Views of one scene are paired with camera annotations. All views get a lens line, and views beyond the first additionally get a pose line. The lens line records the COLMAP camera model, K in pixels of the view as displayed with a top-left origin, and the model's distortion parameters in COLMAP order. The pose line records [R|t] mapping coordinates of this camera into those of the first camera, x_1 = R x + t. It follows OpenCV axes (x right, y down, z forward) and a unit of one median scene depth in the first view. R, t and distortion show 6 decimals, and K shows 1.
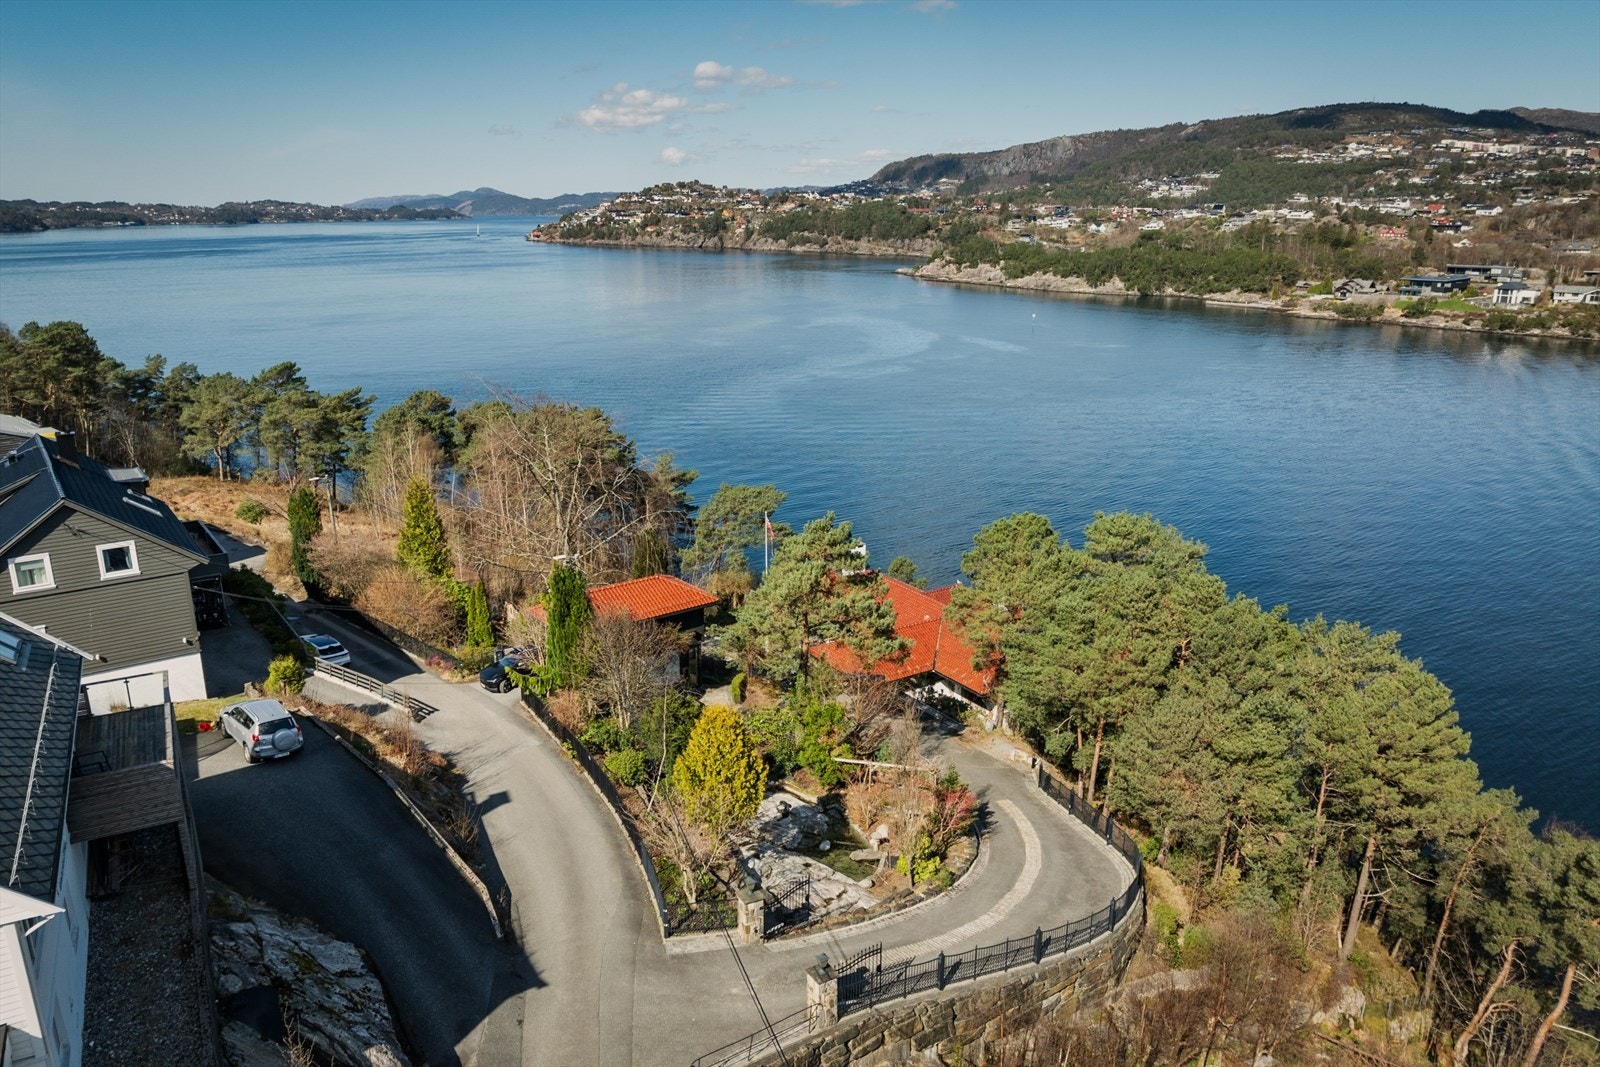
lens RADIAL K [[1134.3, 0, 800.0], [0, 1134.3, 533.5], [0, 0, 1]] dist [-0.056736, 0.004663]
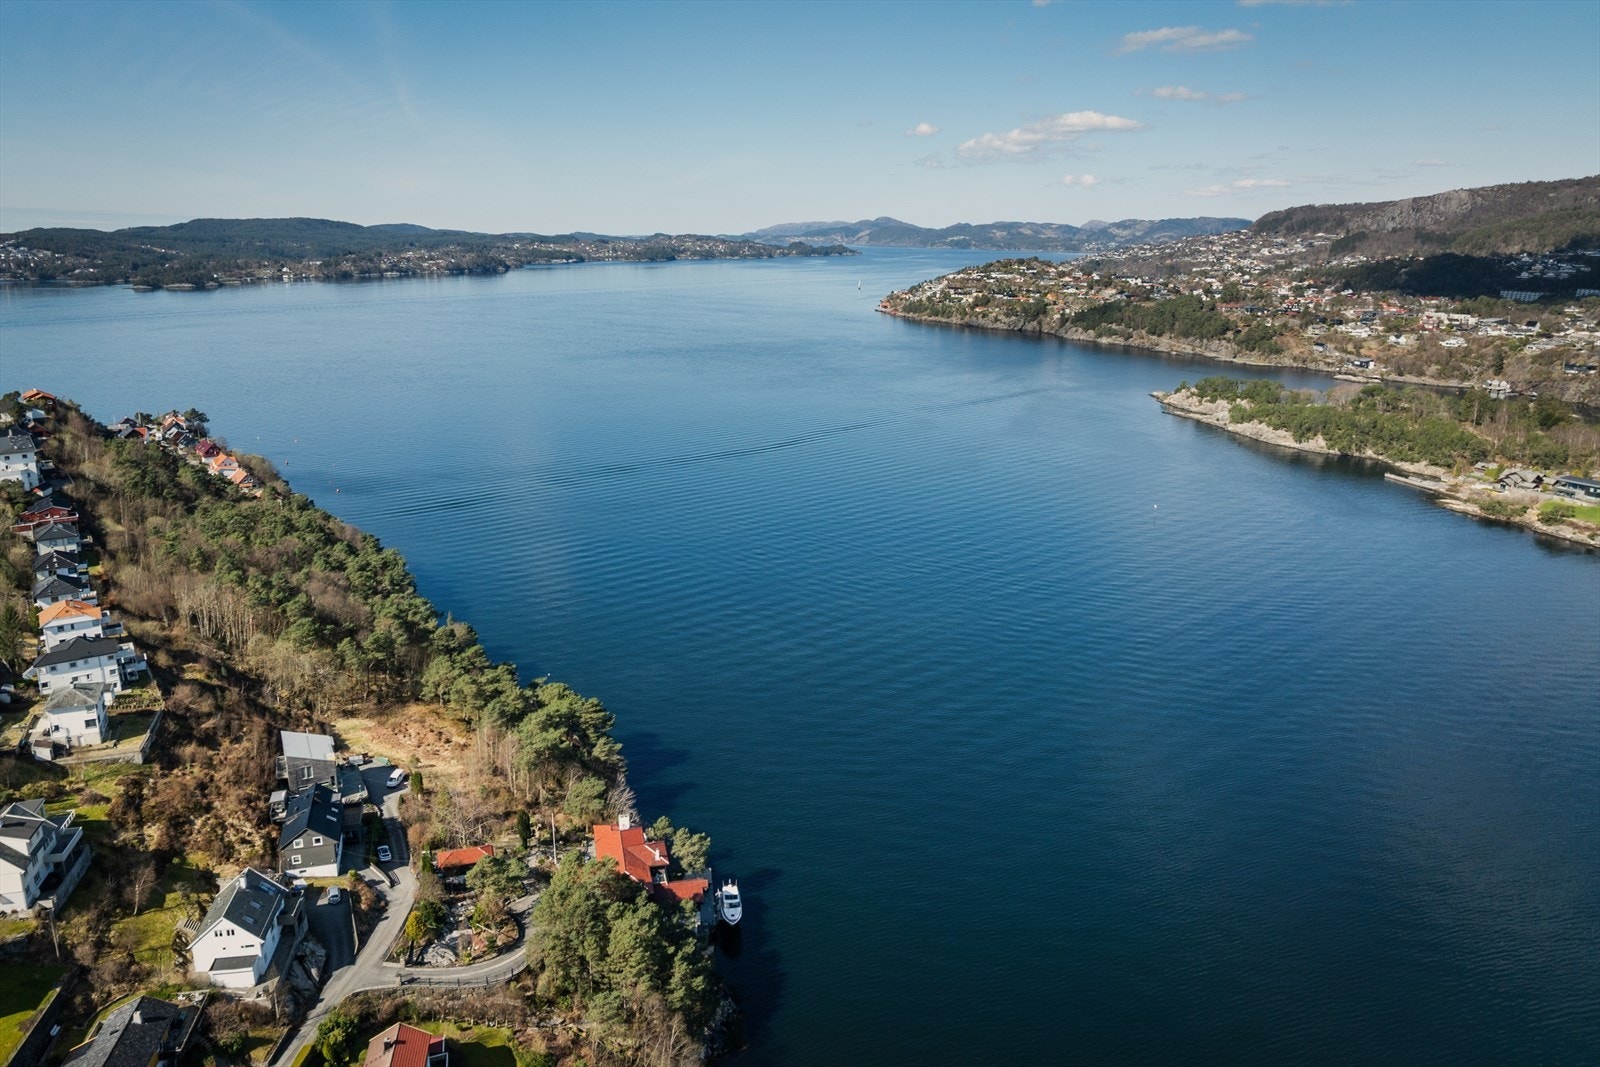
lens RADIAL K [[1134.3, 0, 800.0], [0, 1134.3, 533.5], [0, 0, 1]] dist [-0.056736, 0.004663]
pose [[0.938637, 0.089938, -0.332974, 0.099881], [-0.091022, 0.995772, 0.012375, -0.056808], [0.332679, 0.018693, 0.942855, -0.099277]]
